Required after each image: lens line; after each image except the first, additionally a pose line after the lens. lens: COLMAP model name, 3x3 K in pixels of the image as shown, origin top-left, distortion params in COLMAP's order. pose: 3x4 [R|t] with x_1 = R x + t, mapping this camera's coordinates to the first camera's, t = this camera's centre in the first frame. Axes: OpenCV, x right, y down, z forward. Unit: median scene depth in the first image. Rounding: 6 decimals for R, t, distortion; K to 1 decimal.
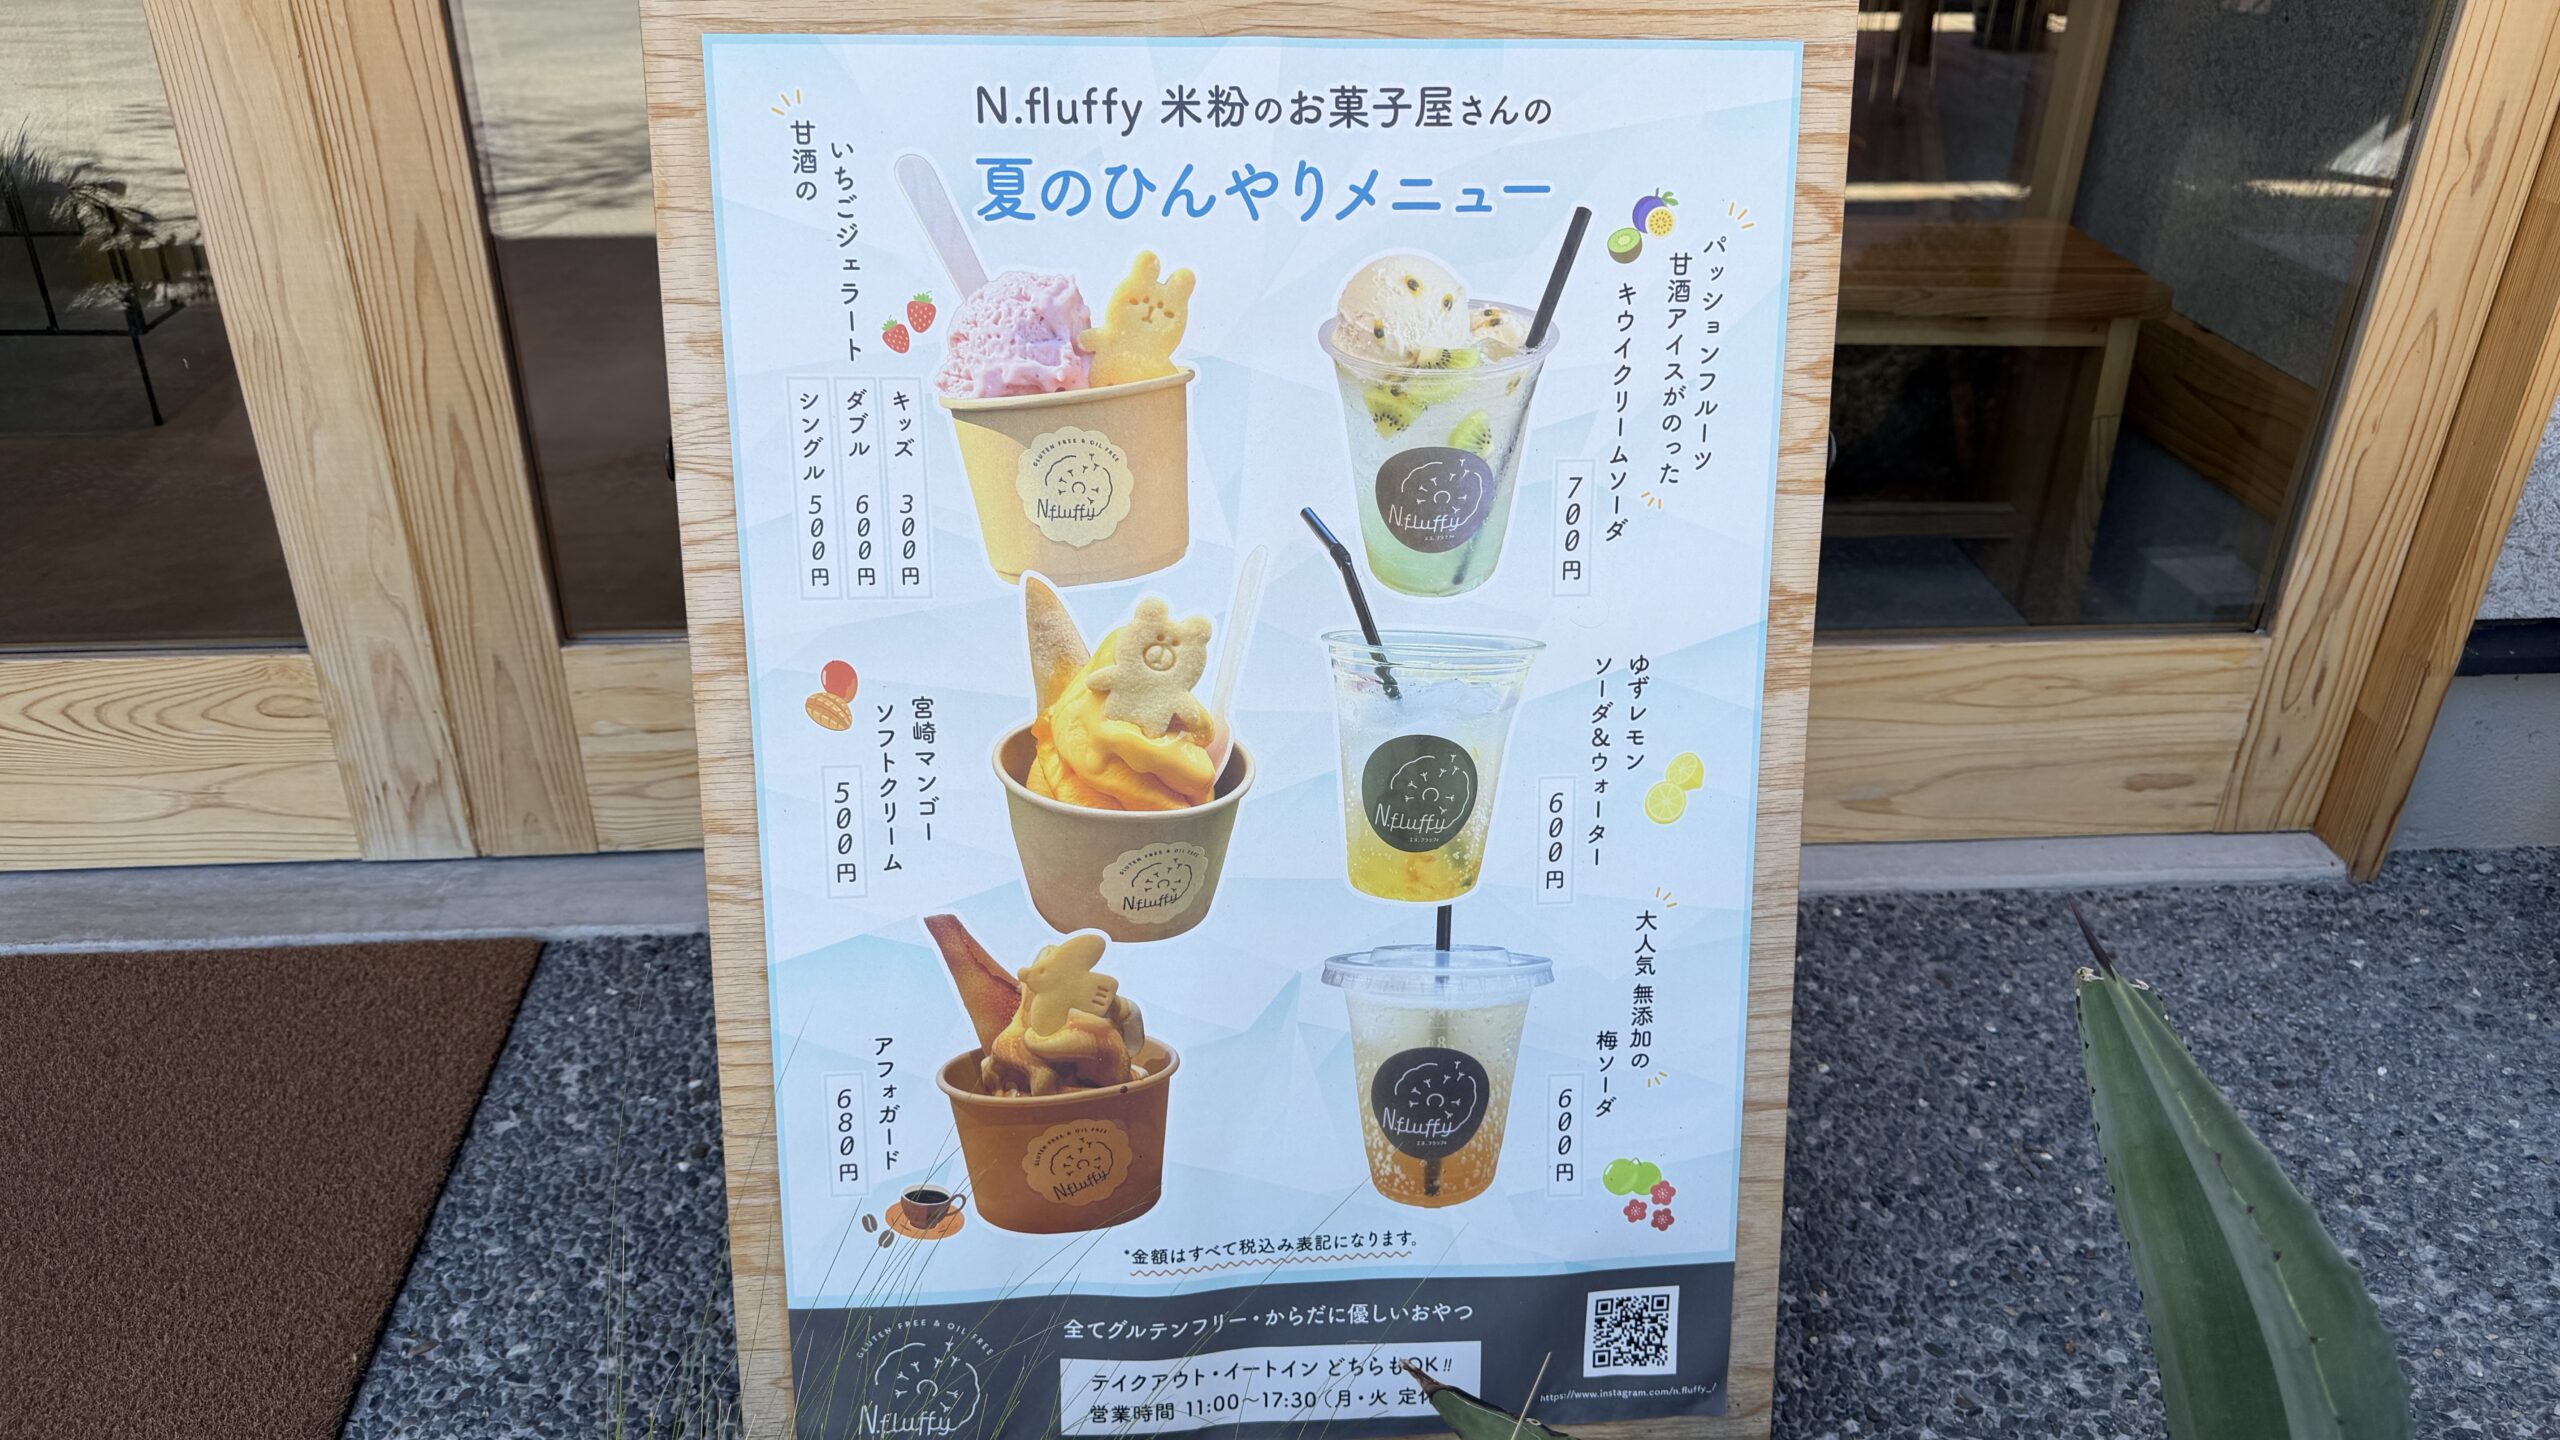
lens RADIAL K [[1856.6, 0, 1268.6], [0, 1856.6, 723.0], [0, 0, 1]] dist [-0.002072, -0.001170]
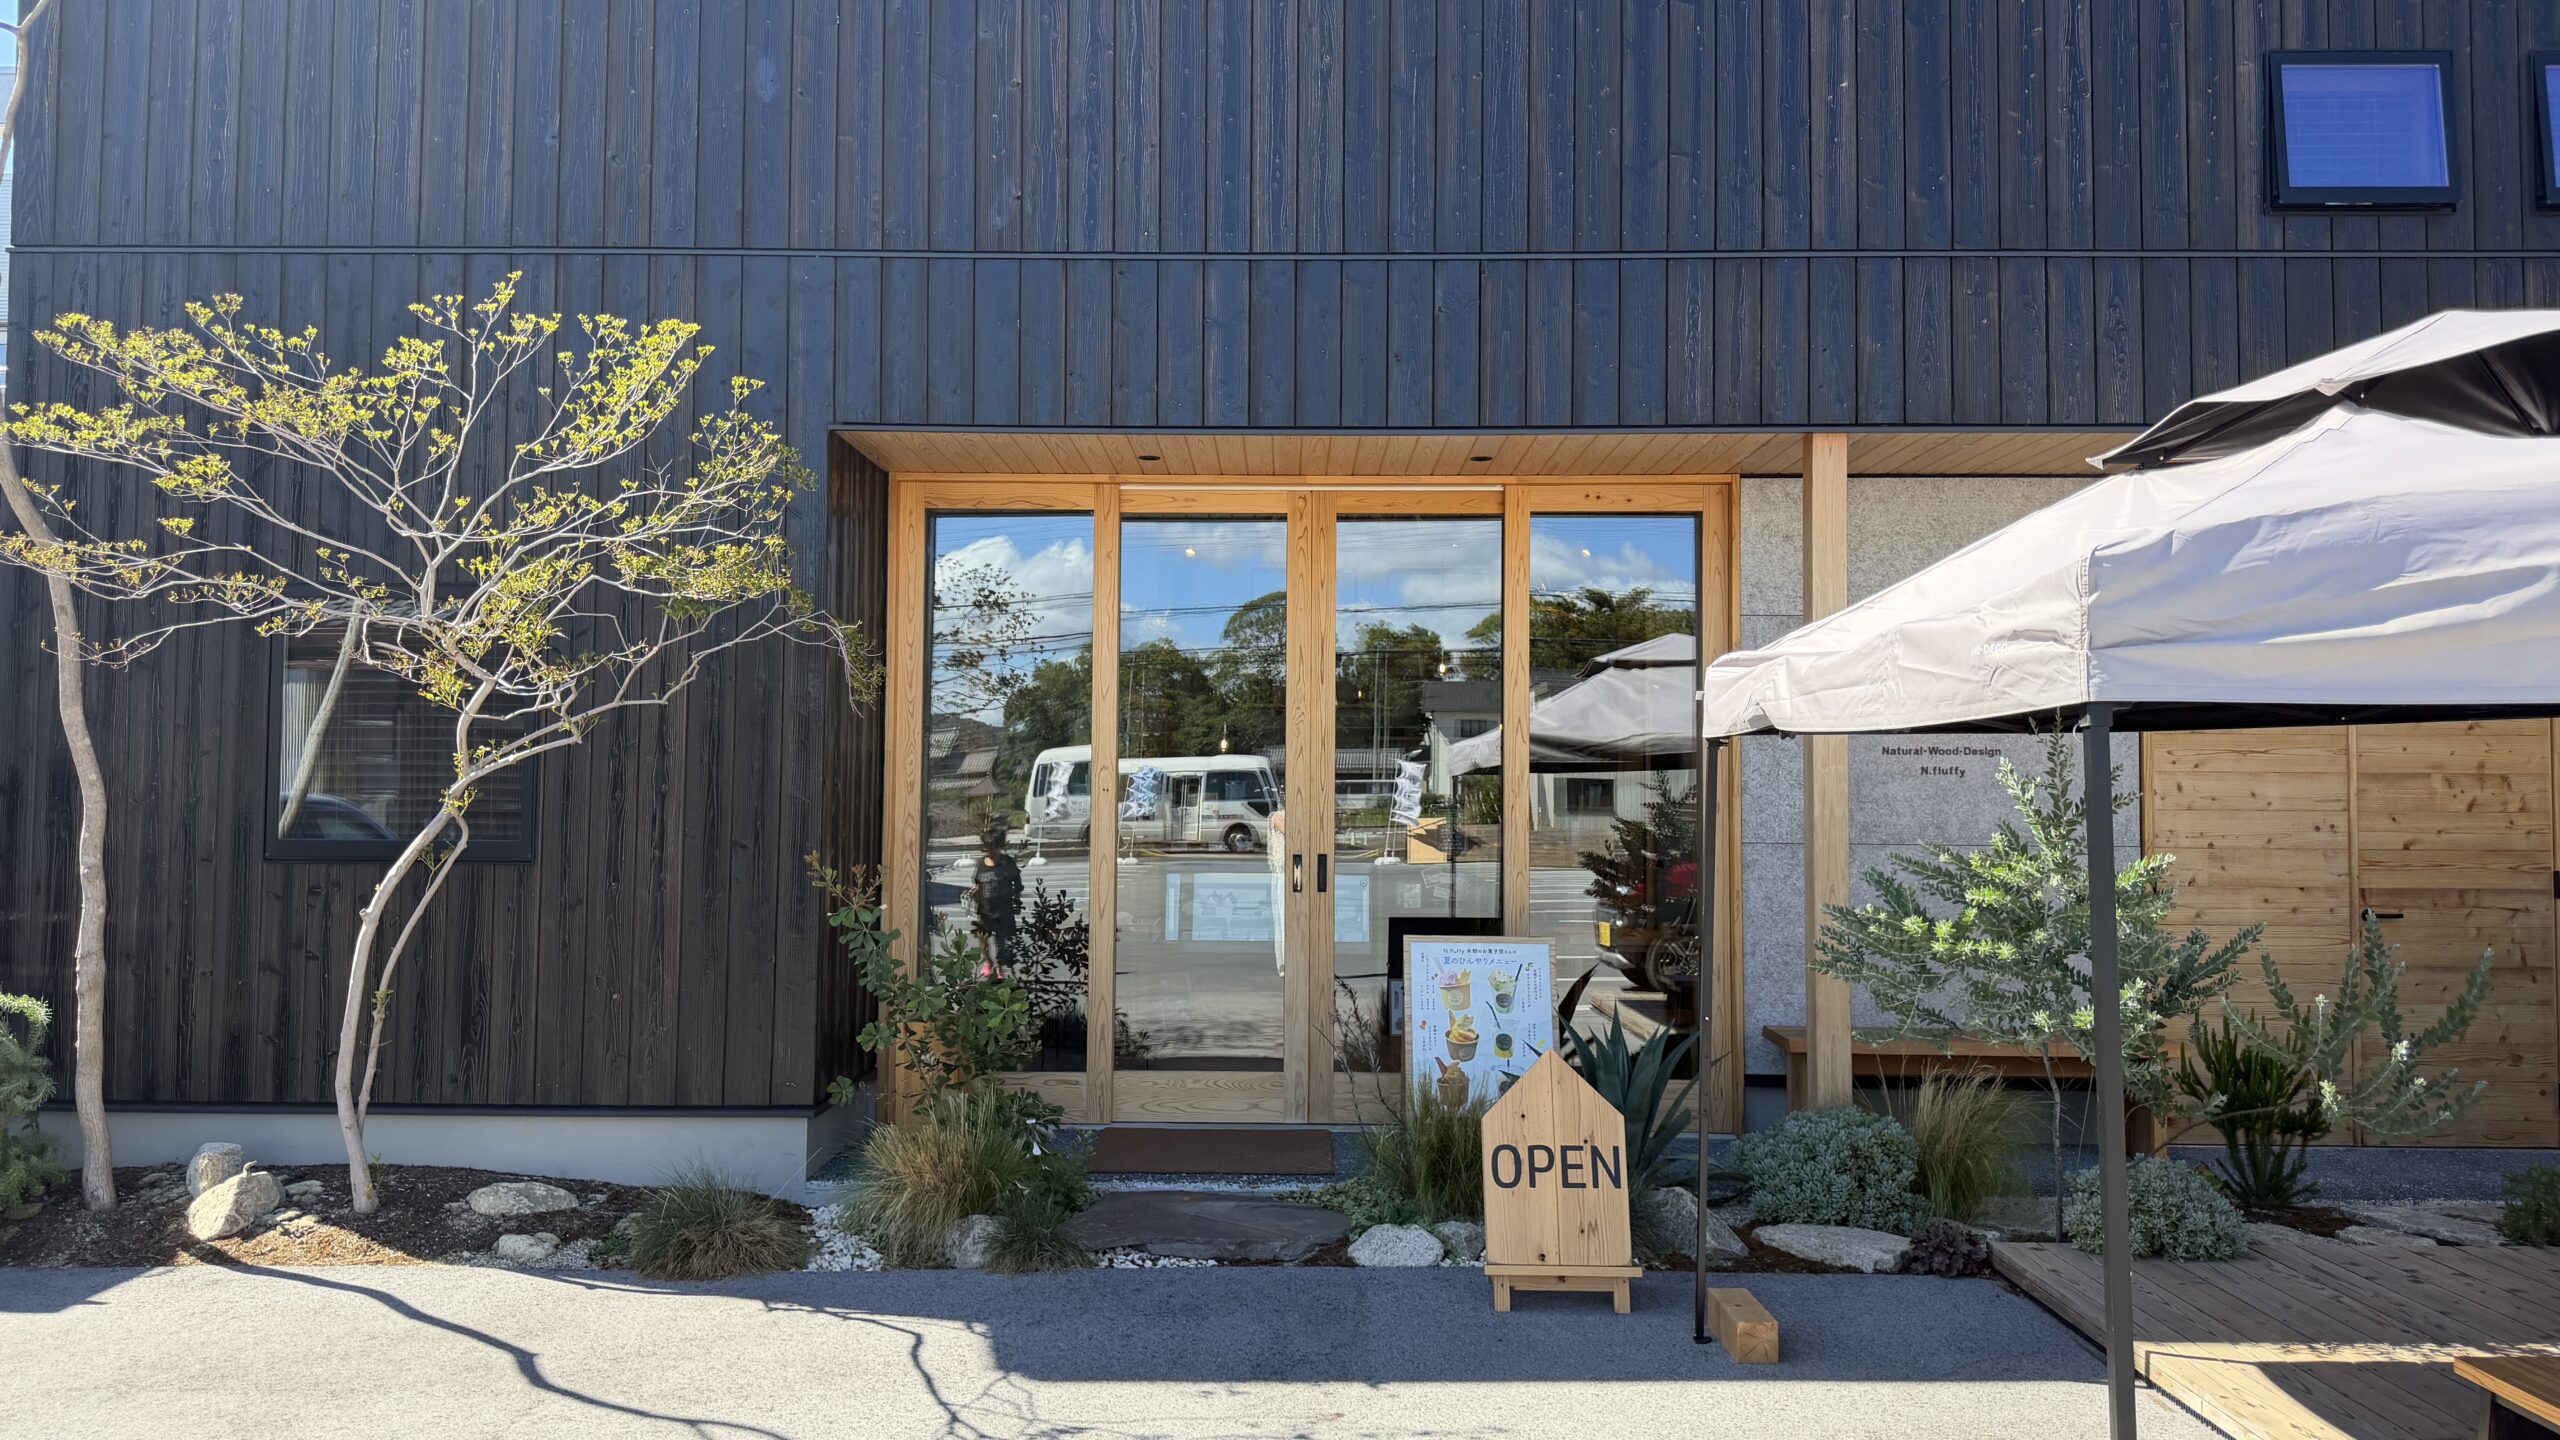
lens RADIAL K [[1856.6, 0, 1273.7], [0, 1856.6, 720.7], [0, 0, 1]] dist [-0.002072, -0.001170]
pose [[0.996537, -0.016366, -0.081519, -0.204037], [-0.029092, 0.849830, -0.526253, 2.862805], [0.077890, 0.526802, 0.846411, -5.947864]]
